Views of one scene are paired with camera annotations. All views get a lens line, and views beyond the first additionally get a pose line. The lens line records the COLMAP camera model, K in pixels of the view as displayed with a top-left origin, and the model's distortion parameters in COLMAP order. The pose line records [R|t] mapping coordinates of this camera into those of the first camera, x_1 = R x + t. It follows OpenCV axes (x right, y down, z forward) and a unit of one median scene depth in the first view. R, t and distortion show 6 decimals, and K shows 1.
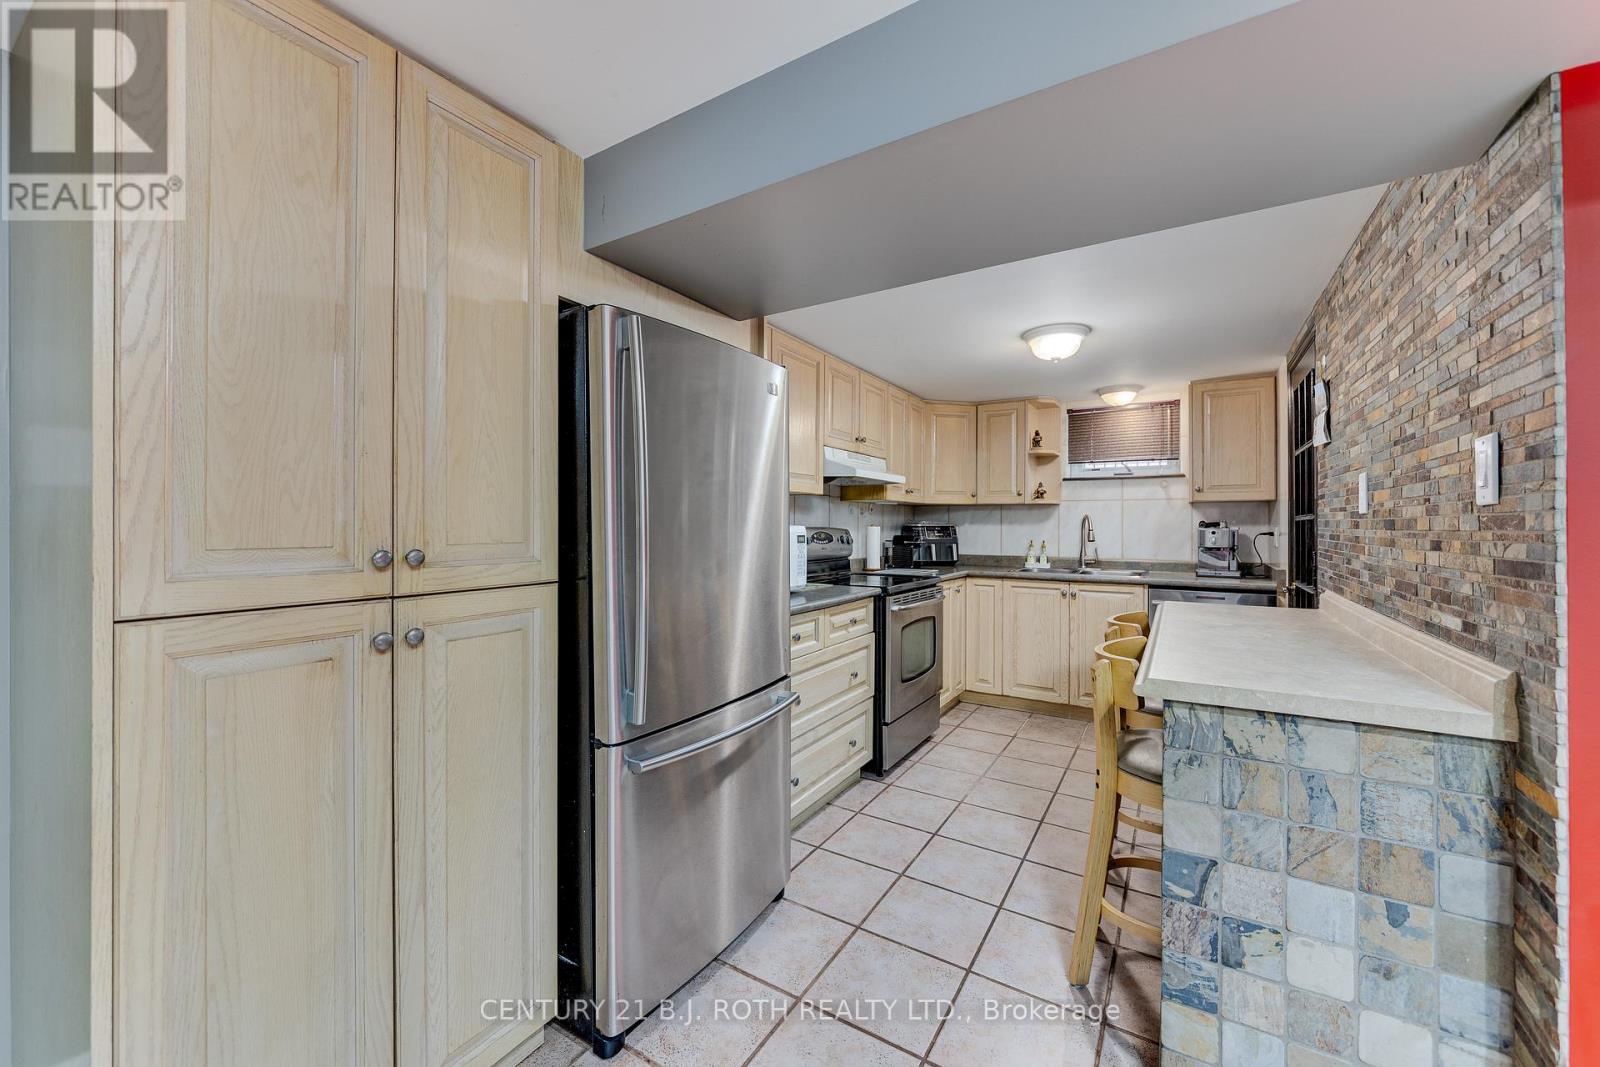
lens RADIAL K [[618.6, 0, 802.7], [0, 618.6, 526.4], [0, 0, 1]] dist [-0.002205, -0.001492]
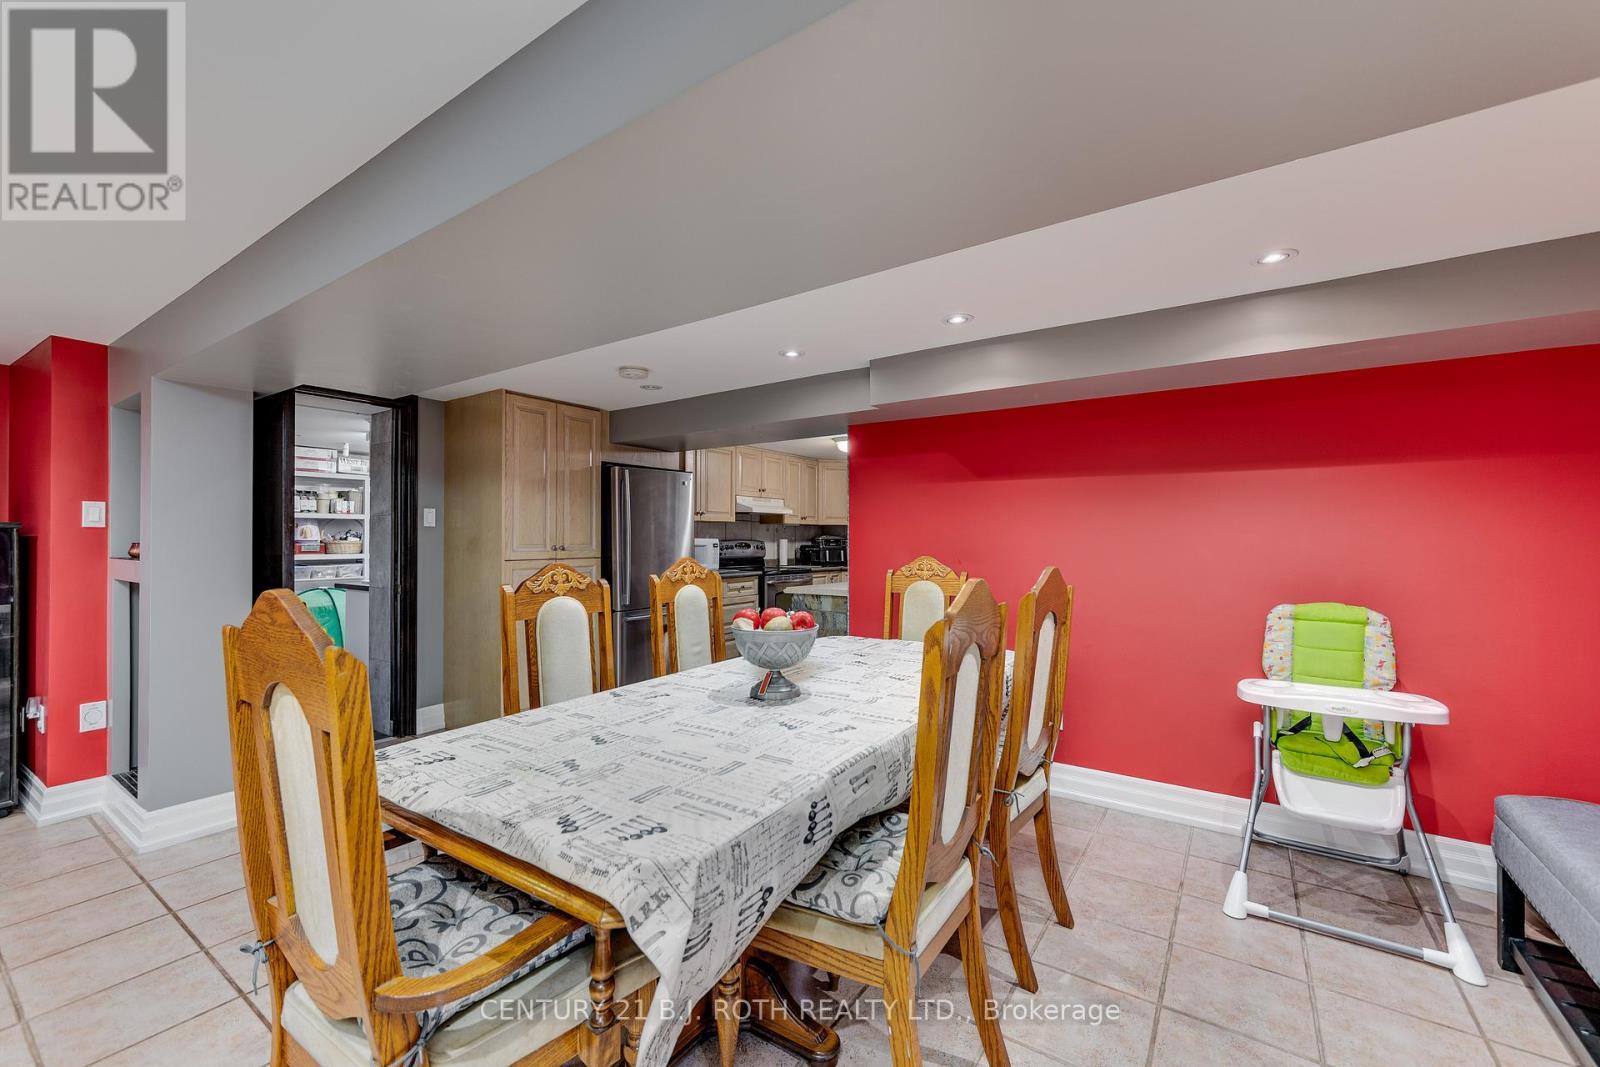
lens RADIAL K [[650.1, 0, 802.5], [0, 650.1, 537.7], [0, 0, 1]] dist [-0.005080, -0.000458]
pose [[0.999054, -0.001258, -0.043470, 0.311159], [0.001073, 0.999990, -0.004286, 0.003794], [0.043475, 0.004236, 0.999046, -0.913530]]
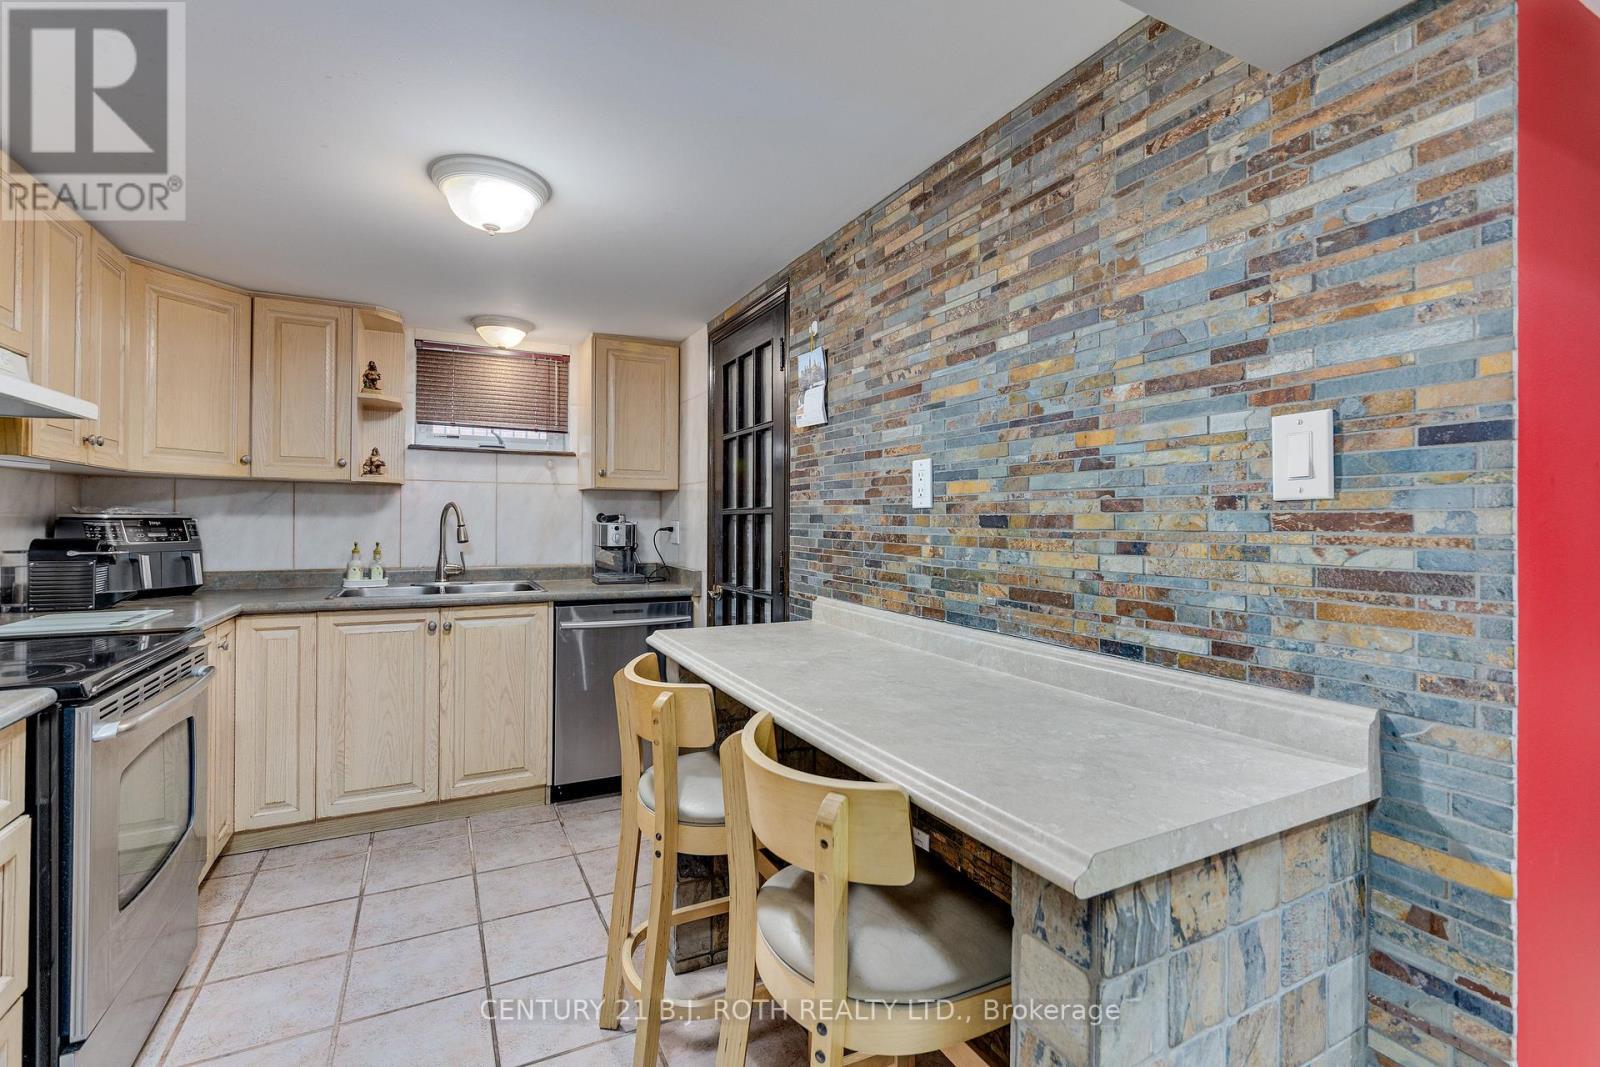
lens RADIAL K [[721.7, 0, 804.6], [0, 721.7, 519.4], [0, 0, 1]] dist [-0.002728, -0.001477]
pose [[0.518665, 0.001996, 0.854975, -0.008427], [-0.003850, 0.999993, 0.000001, -0.002537], [-0.854969, -0.003292, 0.518669, 0.361555]]
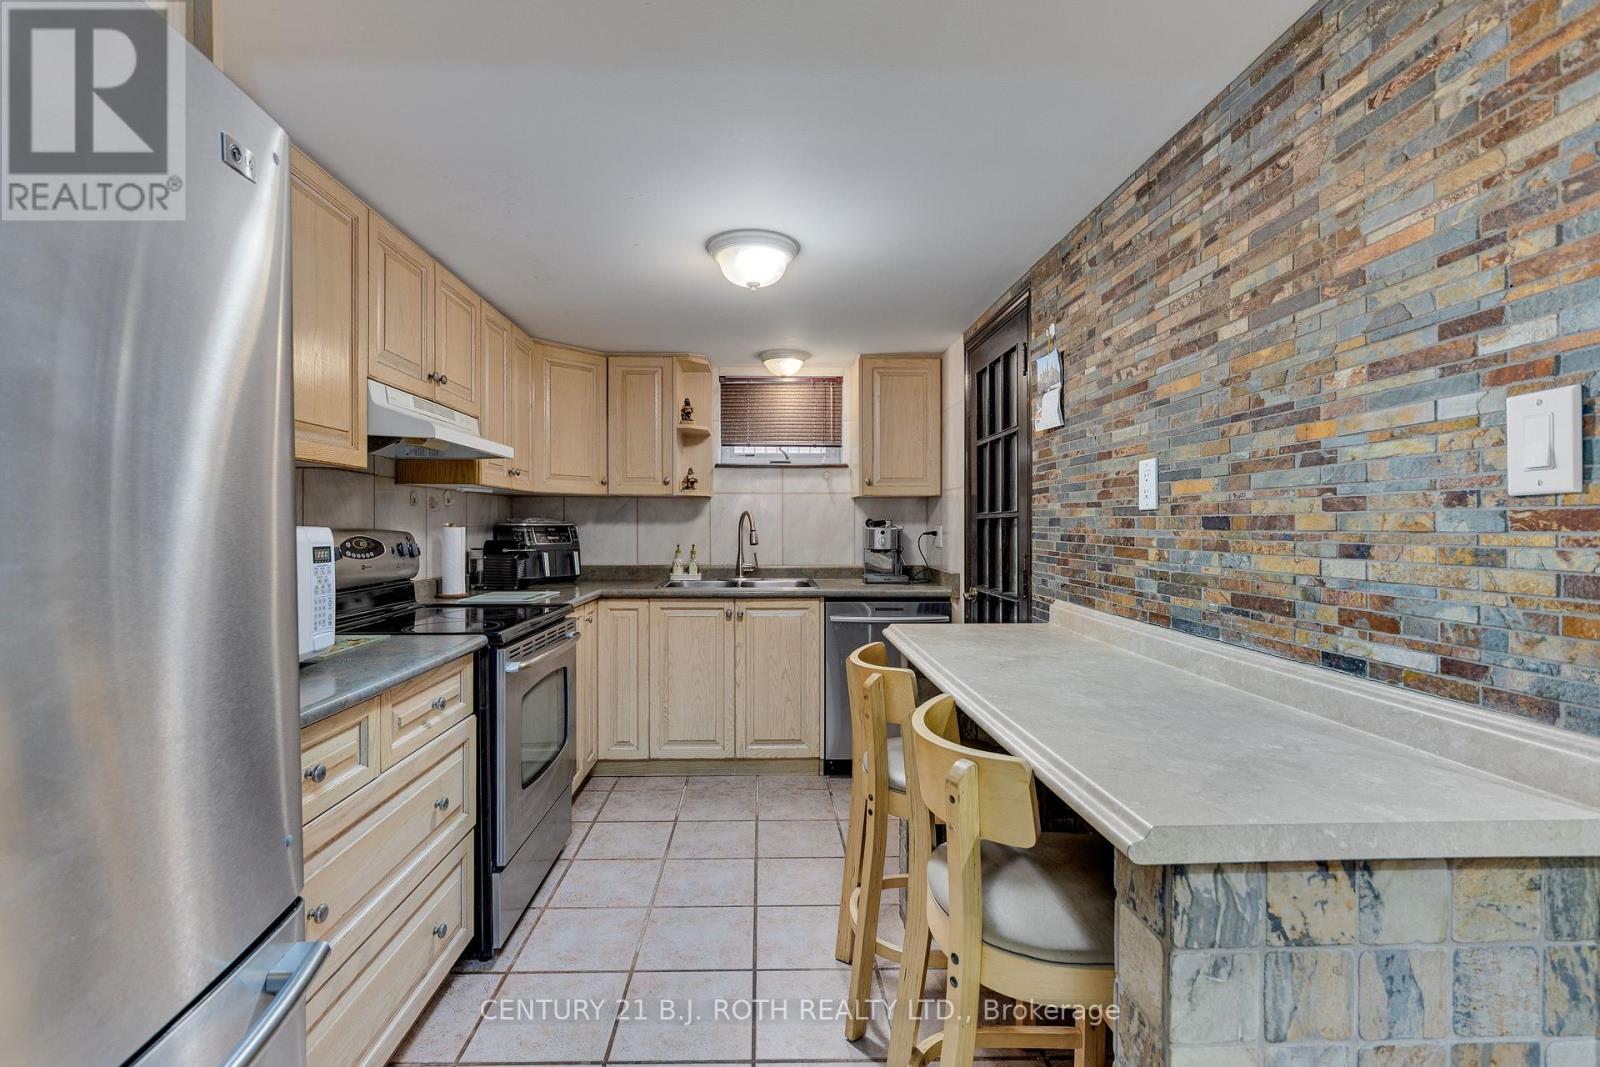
lens RADIAL K [[721.7, 0, 780.3], [0, 721.7, 532.7], [0, 0, 1]] dist [-0.002728, -0.001477]
pose [[0.838851, -0.008860, 0.544290, -0.007685], [0.003393, 0.999933, 0.011048, -0.001452], [-0.544351, -0.007421, 0.838825, 0.269274]]
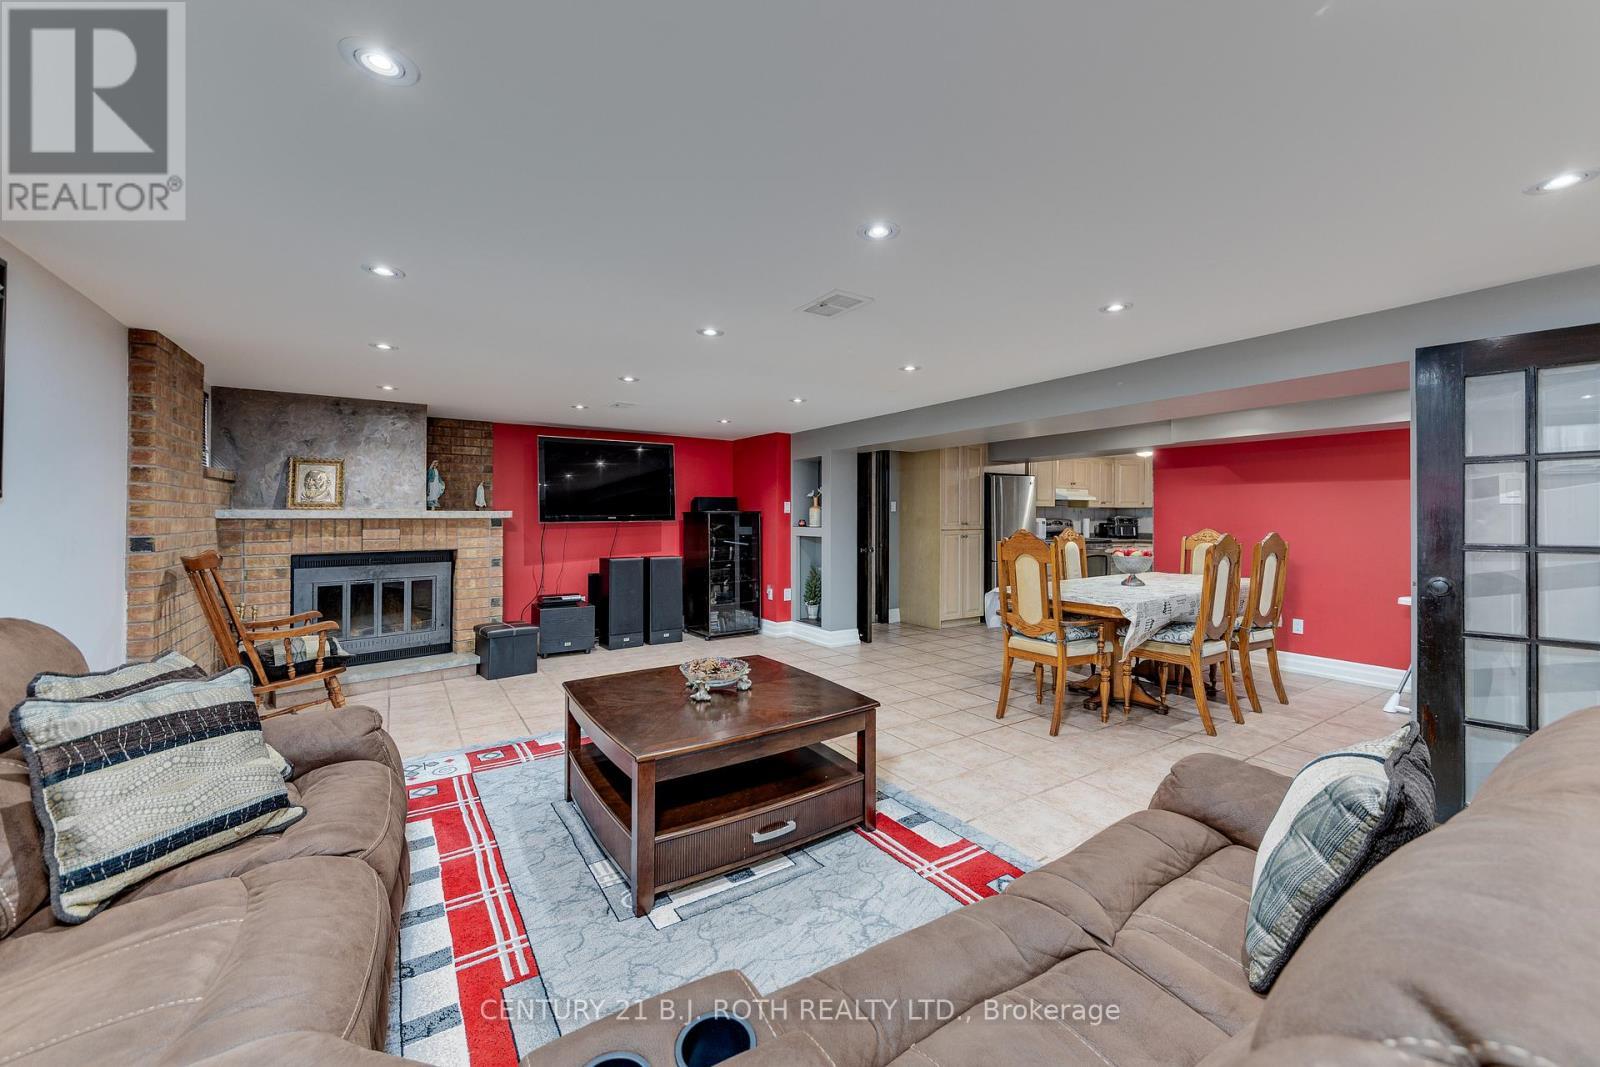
lens RADIAL K [[618.6, 0, 806.8], [0, 618.6, 519.7], [0, 0, 1]] dist [-0.002205, -0.001492]
pose [[0.906515, 0.001409, -0.422172, 0.185151], [-0.000952, 0.999999, 0.001294, 0.002330], [0.422173, -0.000772, 0.906515, -1.833537]]
